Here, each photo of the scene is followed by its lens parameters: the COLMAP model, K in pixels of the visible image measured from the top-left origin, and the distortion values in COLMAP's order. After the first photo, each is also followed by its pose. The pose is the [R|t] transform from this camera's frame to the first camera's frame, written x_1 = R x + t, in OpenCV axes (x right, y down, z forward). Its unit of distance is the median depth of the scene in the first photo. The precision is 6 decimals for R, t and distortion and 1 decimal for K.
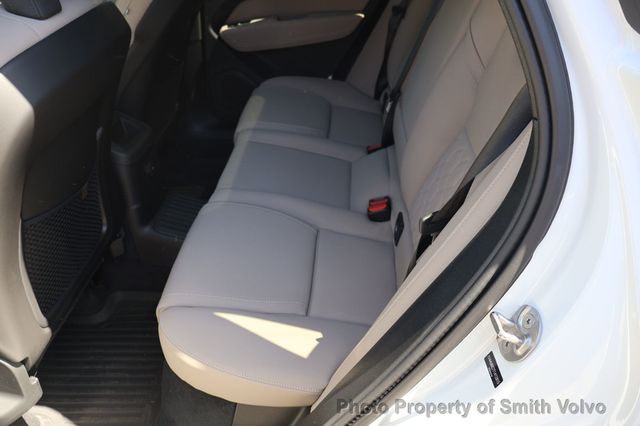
lens RADIAL K [[520.9, 0, 320.0], [0, 520.9, 213.0], [0, 0, 1]] dist [-0.010934, -0.008618]
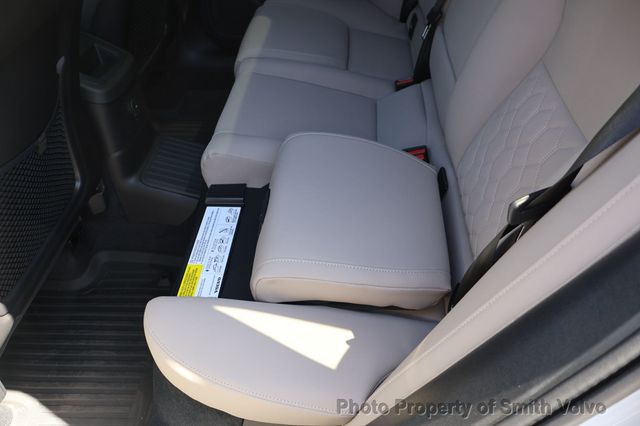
lens RADIAL K [[520.9, 0, 320.0], [0, 520.9, 213.0], [0, 0, 1]] dist [-0.010934, -0.008618]
pose [[0.999960, 0.008812, 0.001475, -0.034735], [-0.008932, 0.990333, 0.138422, -0.038956], [-0.000241, -0.138429, 0.990372, 0.179231]]
